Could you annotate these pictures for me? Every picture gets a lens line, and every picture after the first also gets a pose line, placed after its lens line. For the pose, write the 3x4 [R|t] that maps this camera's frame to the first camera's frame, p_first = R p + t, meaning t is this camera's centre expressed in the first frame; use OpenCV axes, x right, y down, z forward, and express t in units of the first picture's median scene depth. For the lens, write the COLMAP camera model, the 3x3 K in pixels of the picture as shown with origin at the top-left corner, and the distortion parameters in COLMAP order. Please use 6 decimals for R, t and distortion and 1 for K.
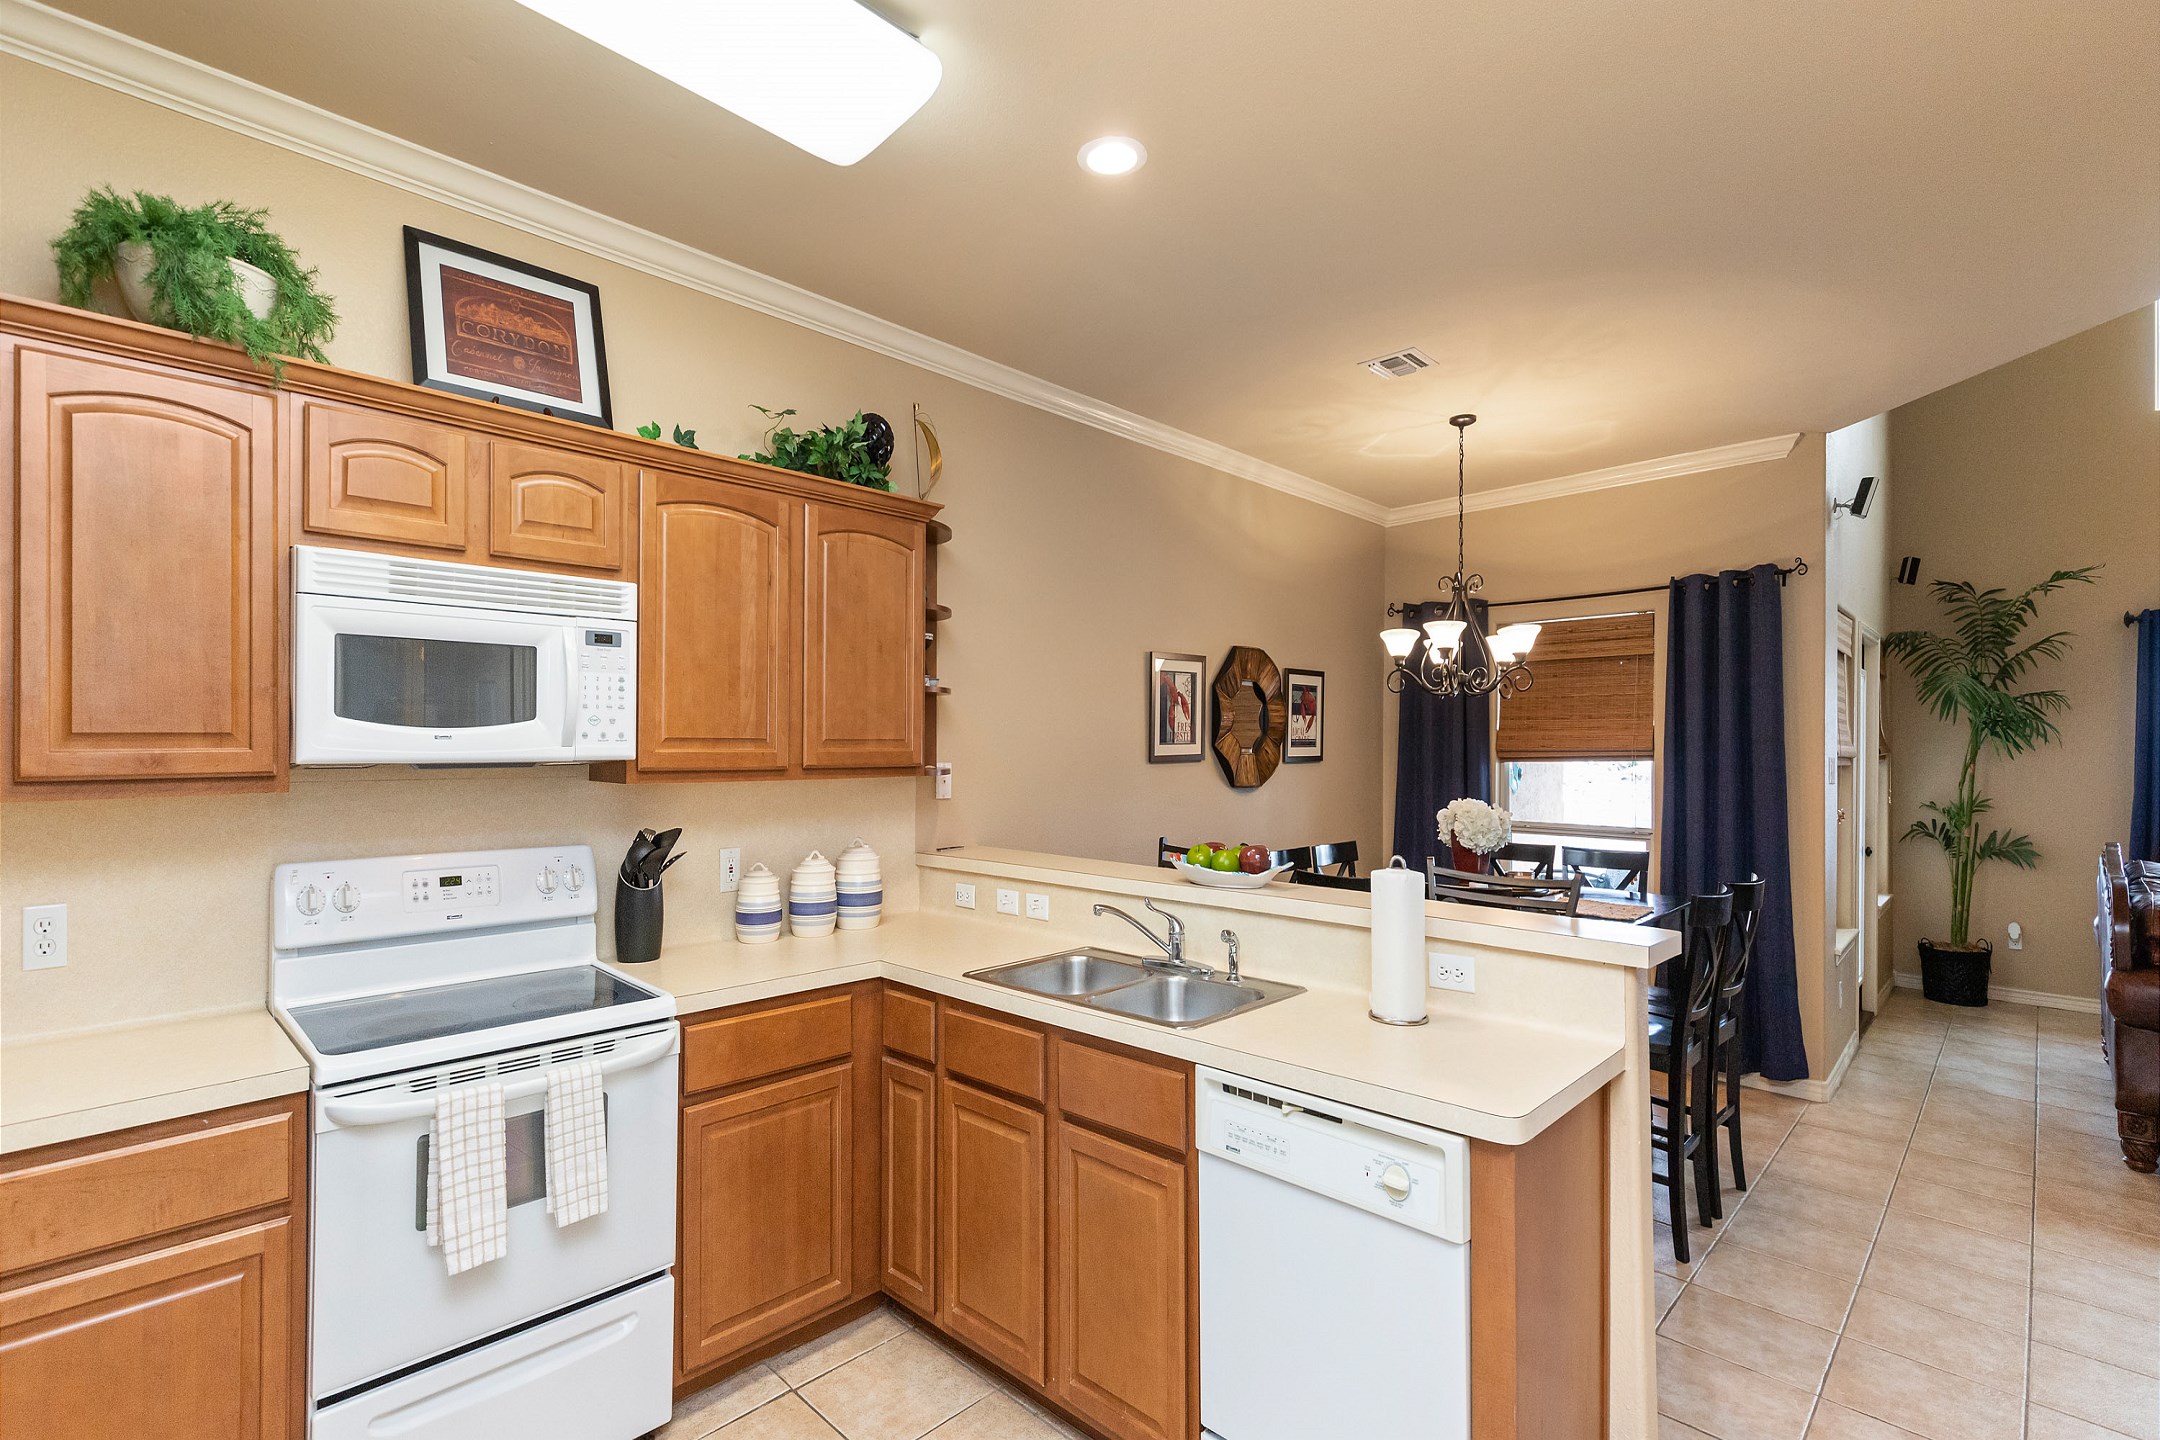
lens RADIAL K [[995.9, 0, 1075.4], [0, 995.9, 742.4], [0, 0, 1]] dist [0.002903, -0.000242]
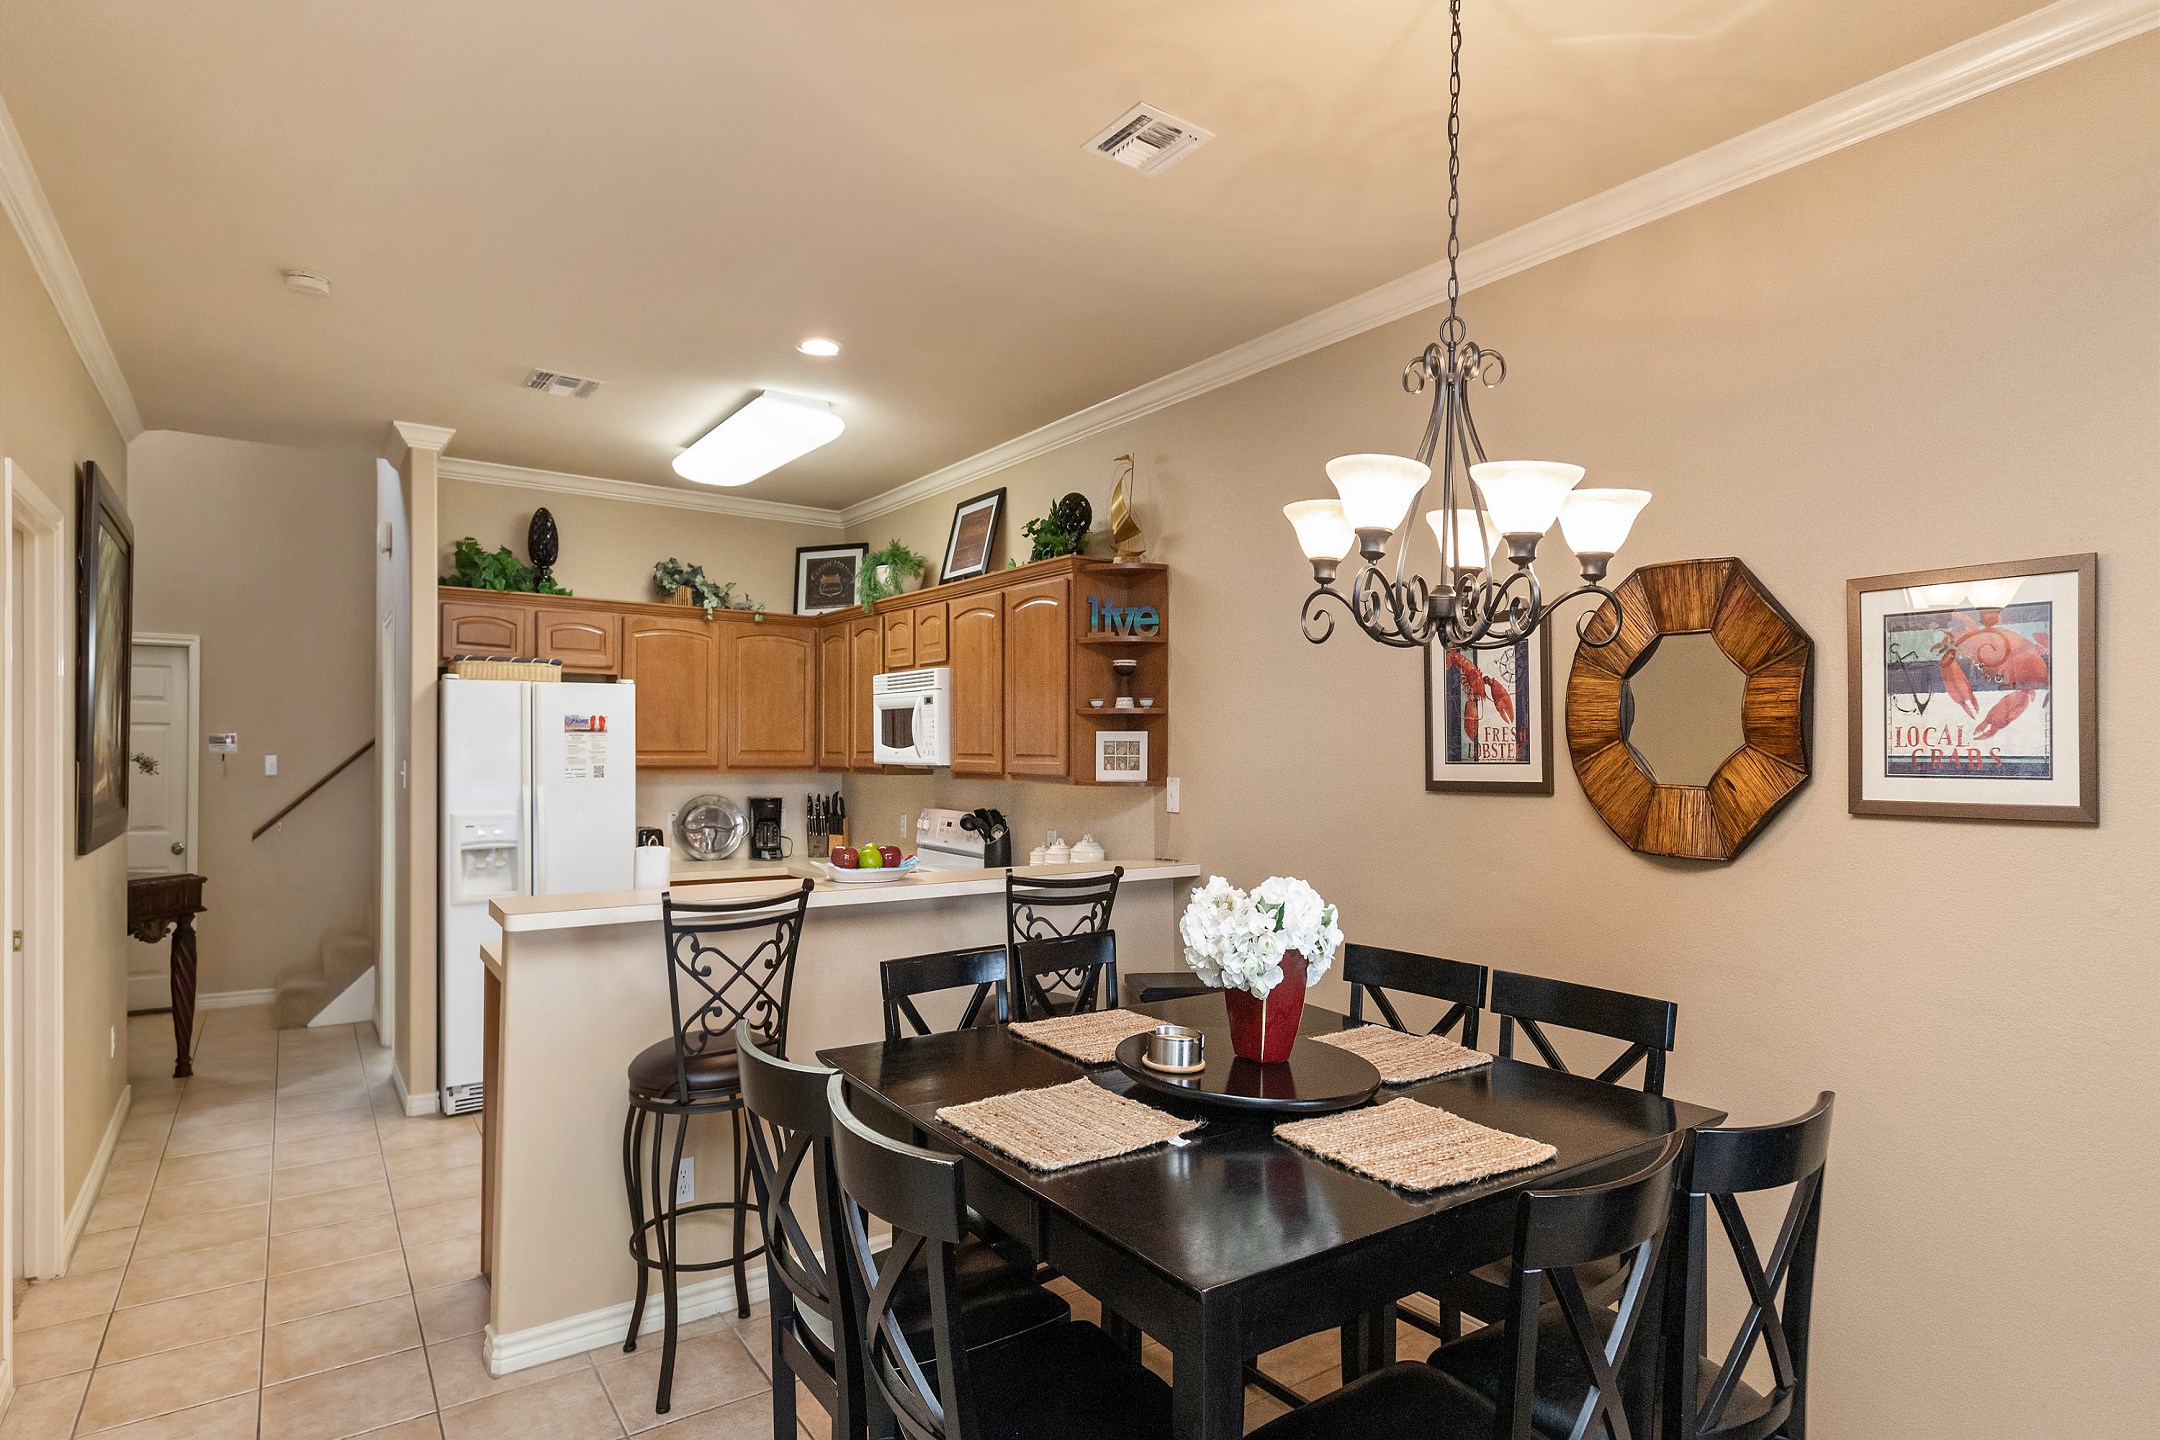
lens RADIAL K [[1127.1, 0, 1082.5], [0, 1127.1, 748.8], [0, 0, 1]] dist [0.010768, -0.000437]
pose [[-0.189865, -0.003095, -0.981805, 0.811172], [-0.003623, 0.999990, -0.002451, -0.004504], [0.981804, 0.003092, -0.189874, 0.880830]]
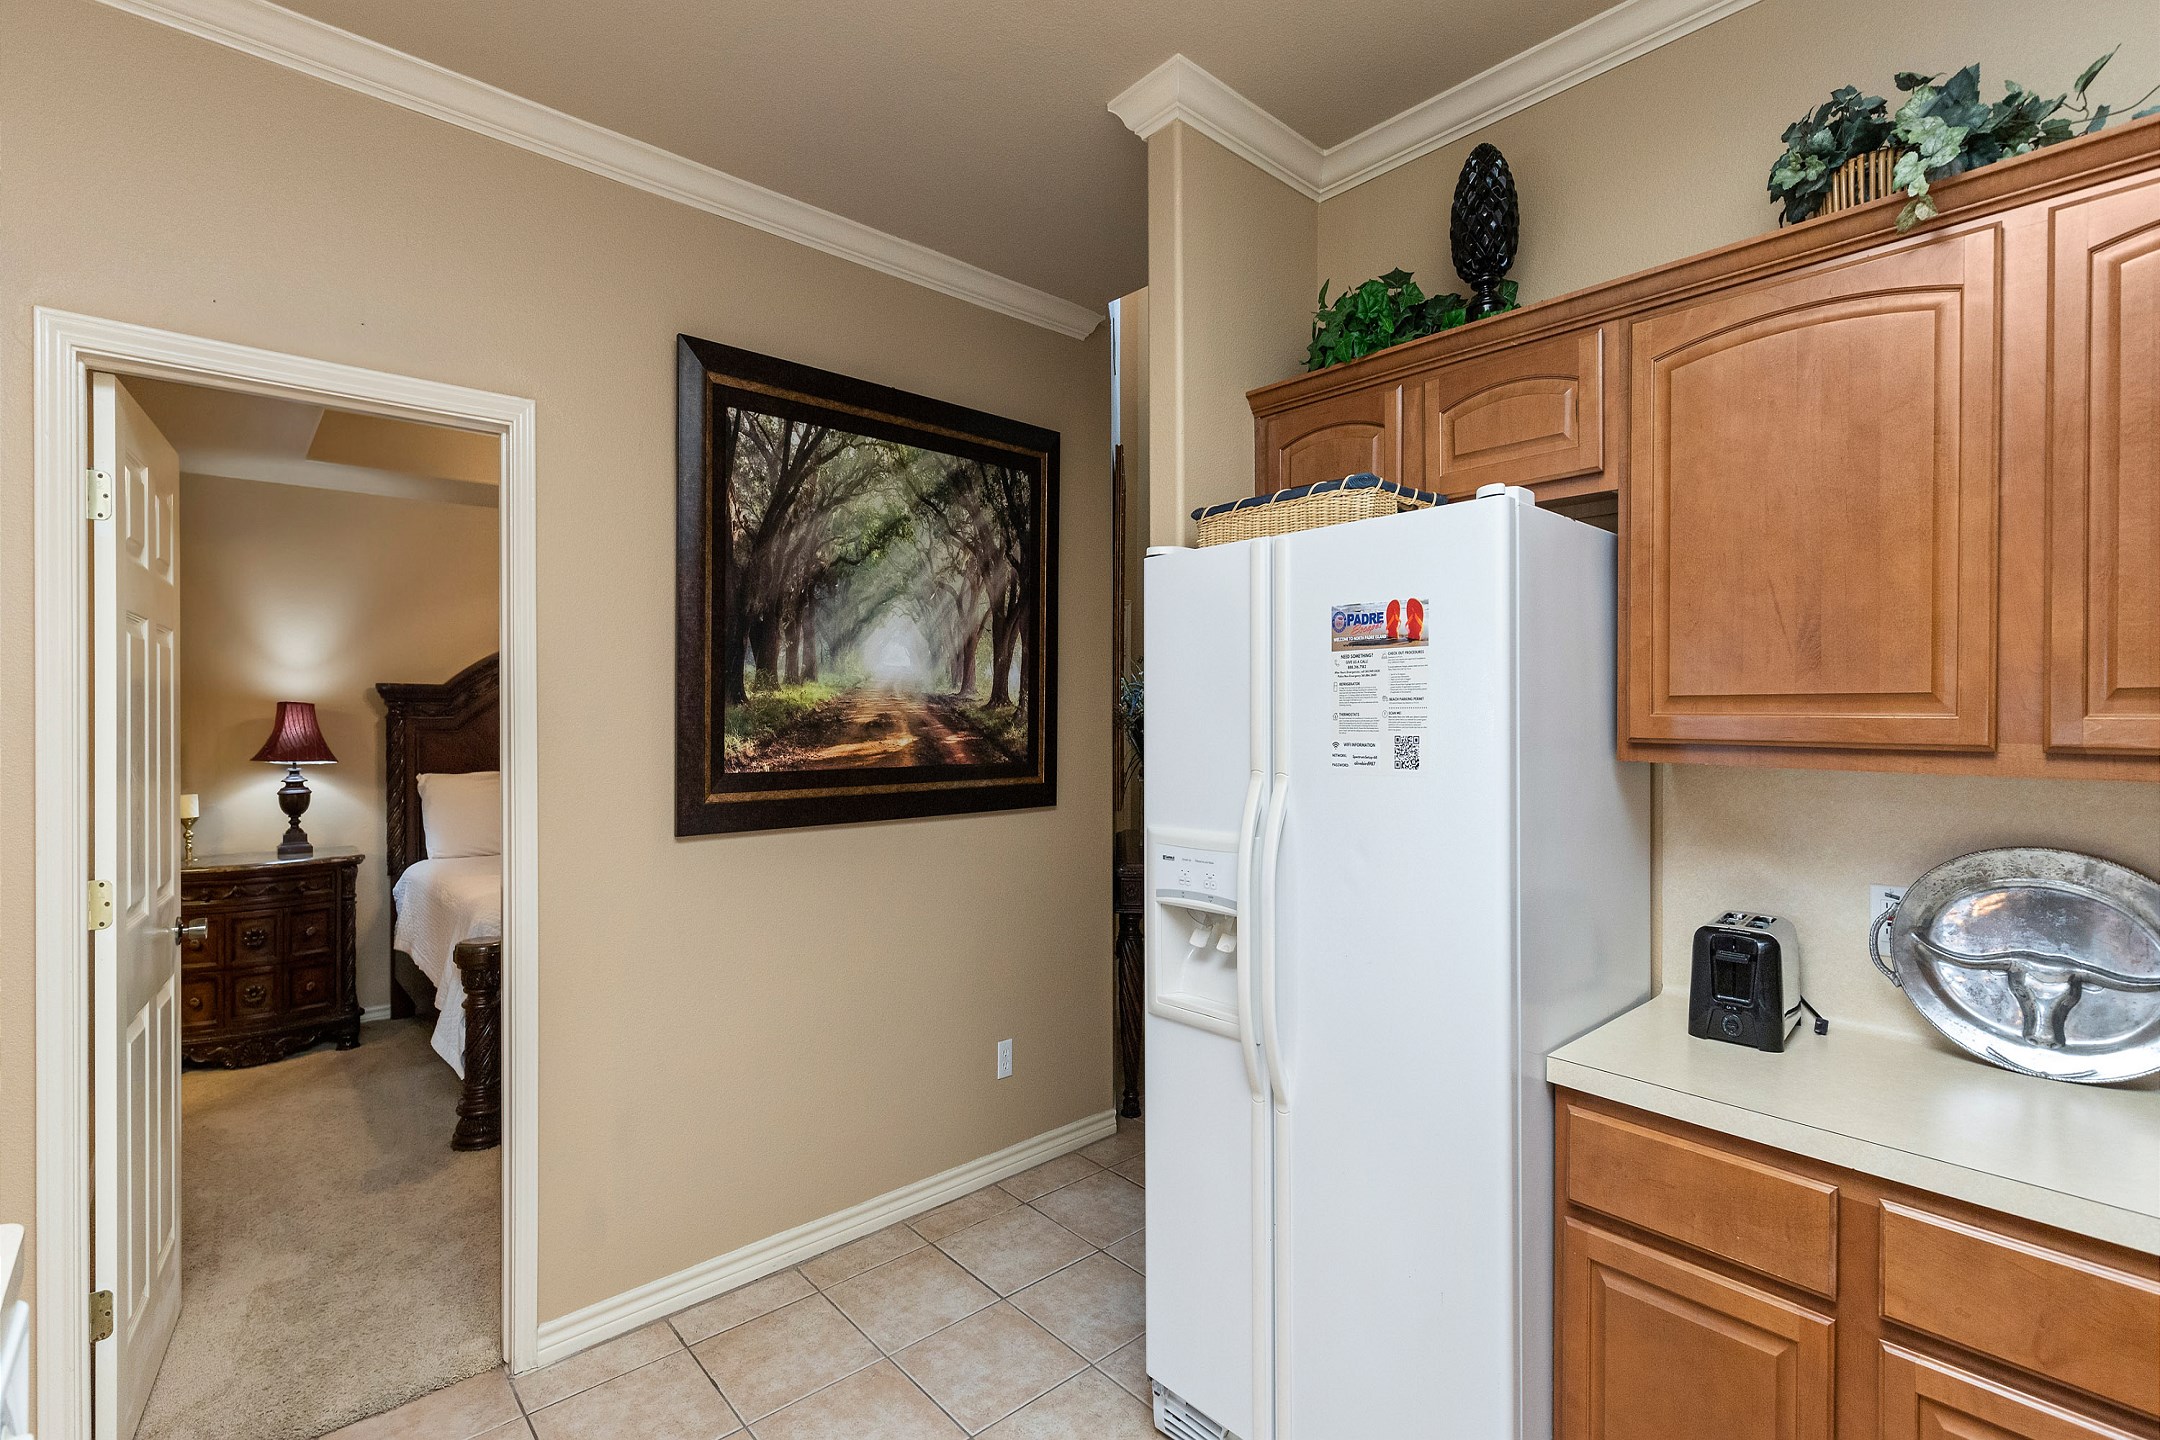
lens RADIAL K [[995.9, 0, 1034.6], [0, 995.9, 719.6], [0, 0, 1]] dist [0.002903, -0.000242]
pose [[-0.994896, -0.004352, 0.100812, -0.115474], [-0.004135, 0.999989, 0.002370, 0.004965], [-0.100821, 0.001941, -0.994903, 0.564577]]
